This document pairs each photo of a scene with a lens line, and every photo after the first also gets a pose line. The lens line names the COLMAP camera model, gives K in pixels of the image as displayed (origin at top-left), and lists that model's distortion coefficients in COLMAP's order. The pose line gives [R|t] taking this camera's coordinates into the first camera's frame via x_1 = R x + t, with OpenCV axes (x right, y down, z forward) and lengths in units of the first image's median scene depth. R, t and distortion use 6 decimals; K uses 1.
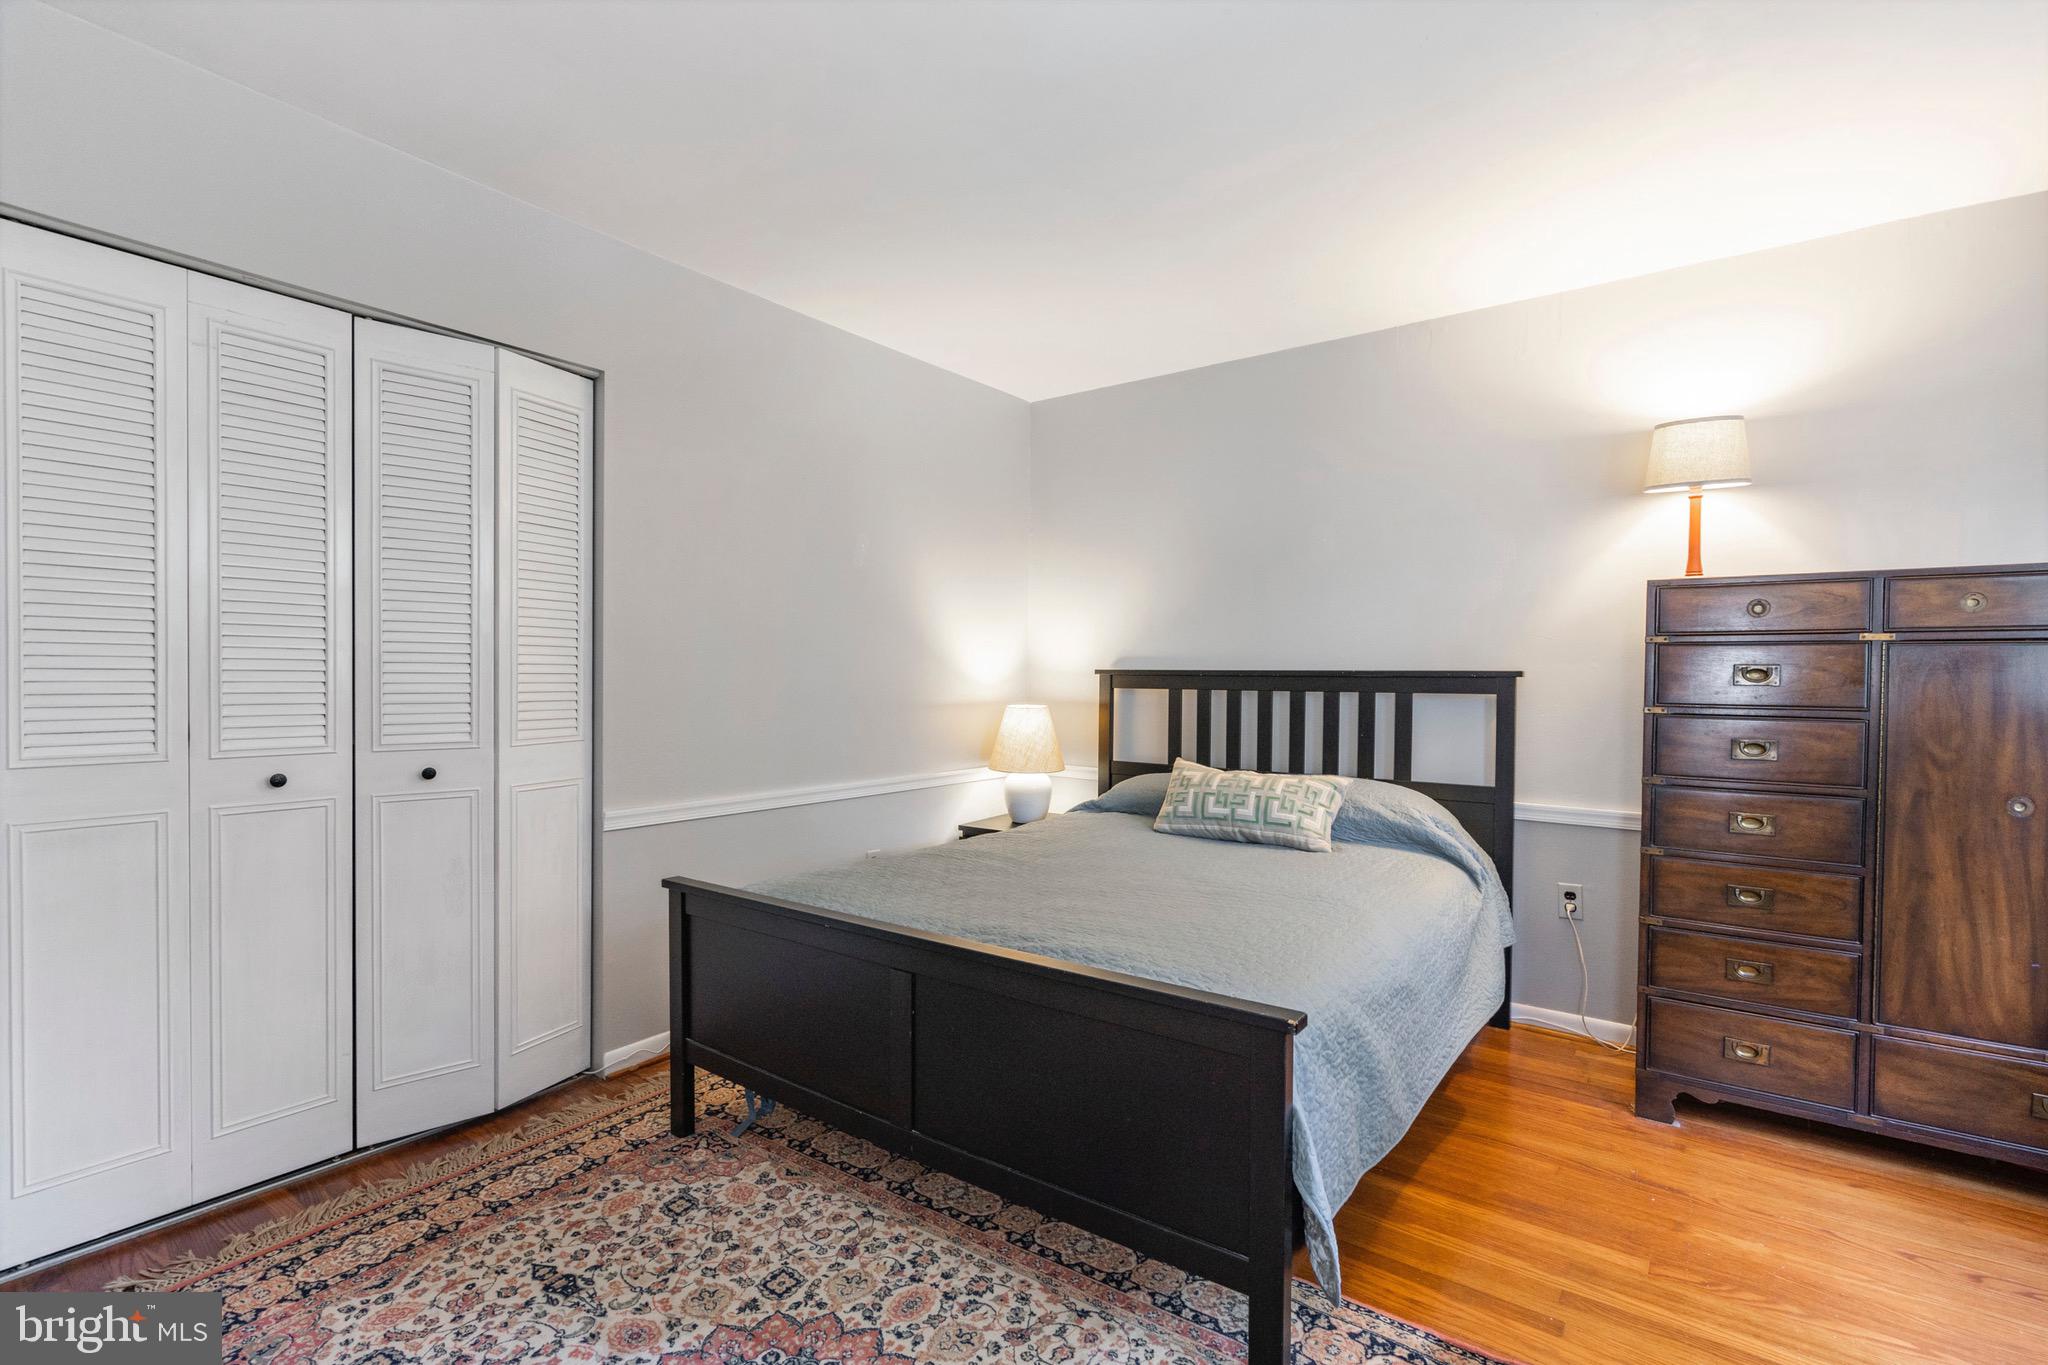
lens RADIAL K [[924.2, 0, 1017.3], [0, 924.2, 688.0], [0, 0, 1]] dist [-0.008961, 0.005217]
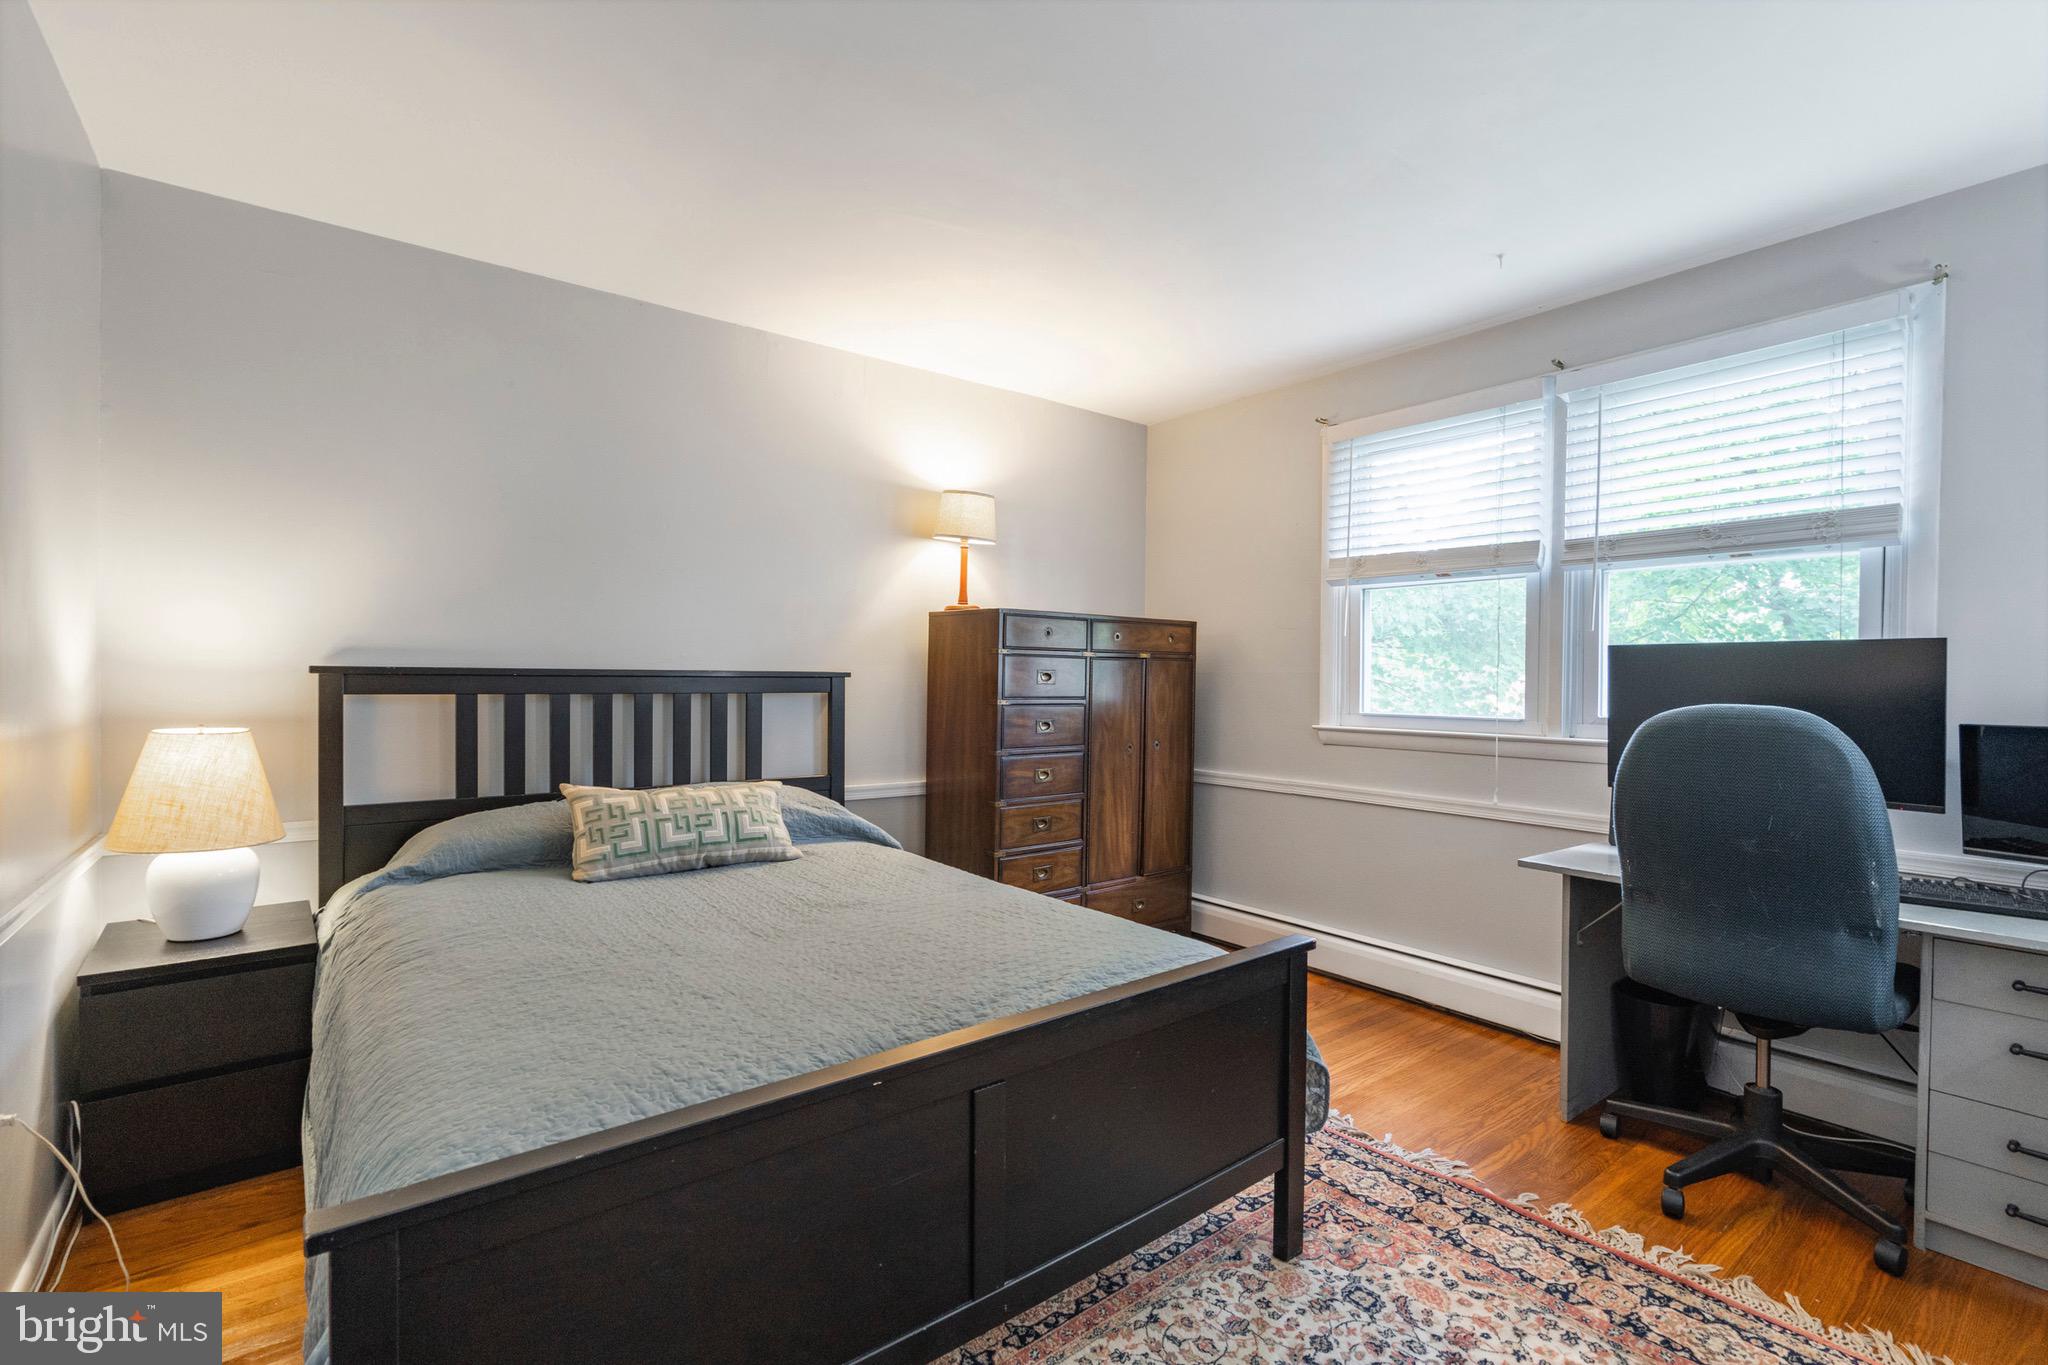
lens RADIAL K [[922.8, 0, 1020.0], [0, 922.8, 688.3], [0, 0, 1]] dist [-0.000108, 0.000307]
pose [[0.273590, -0.015321, 0.961724, -0.507149], [0.007813, 0.999876, 0.013706, -0.012562], [-0.961815, 0.003764, 0.273676, 0.474632]]
